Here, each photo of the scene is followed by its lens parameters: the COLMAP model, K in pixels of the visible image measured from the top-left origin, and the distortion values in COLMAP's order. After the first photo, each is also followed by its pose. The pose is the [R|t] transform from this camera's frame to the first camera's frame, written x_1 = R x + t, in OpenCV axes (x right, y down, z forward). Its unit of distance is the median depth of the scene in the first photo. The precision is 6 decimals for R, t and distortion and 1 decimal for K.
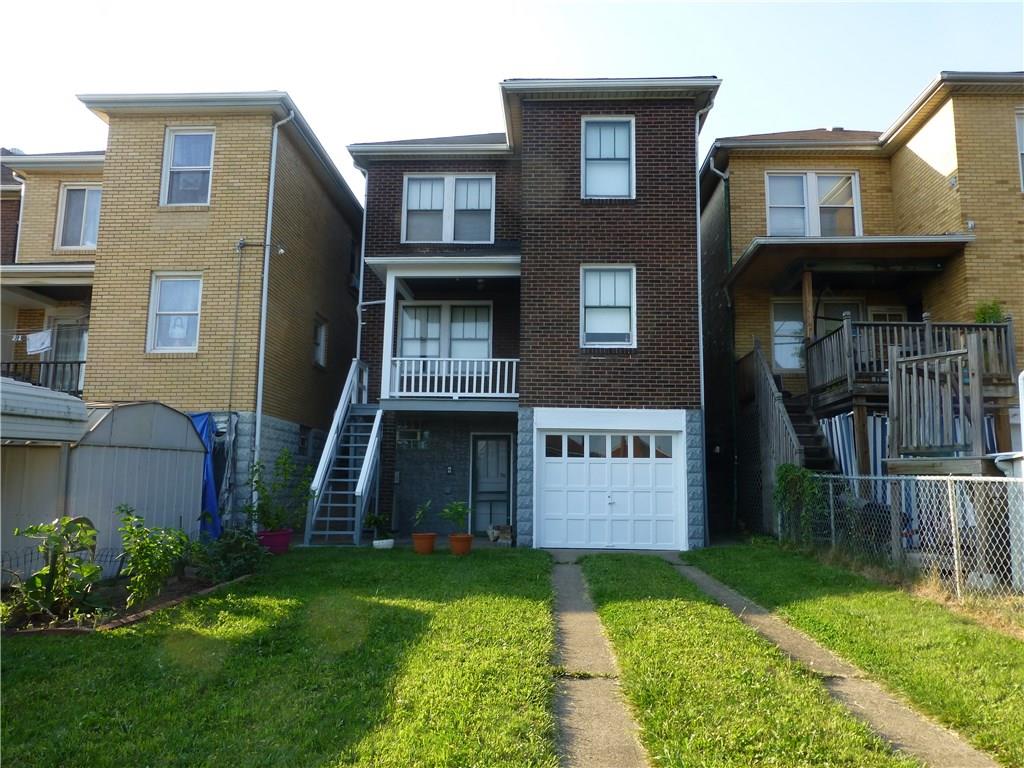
lens RADIAL K [[735.1, 0, 518.1], [0, 735.1, 386.8], [0, 0, 1]] dist [-0.069361, 0.061705]
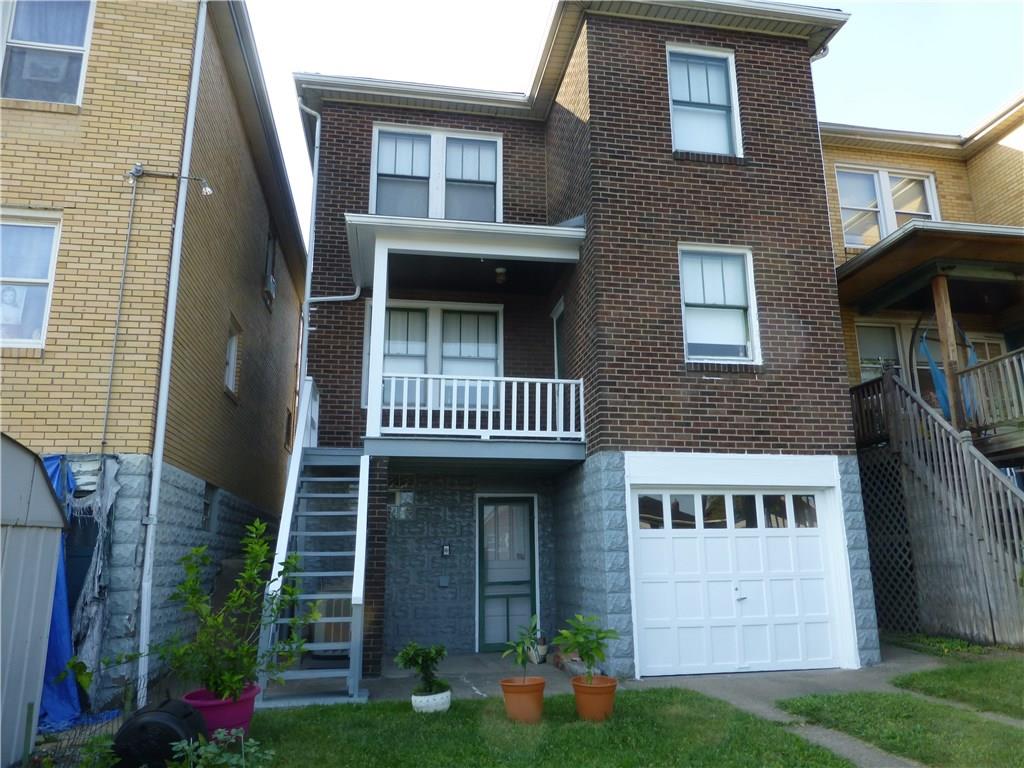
lens RADIAL K [[735.1, 0, 518.1], [0, 735.1, 386.8], [0, 0, 1]] dist [-0.069361, 0.061705]
pose [[0.977077, 0.026693, 0.211205, -0.200002], [-0.007382, 0.995759, -0.091698, 0.030442], [-0.212757, 0.088037, 0.973131, 0.381418]]
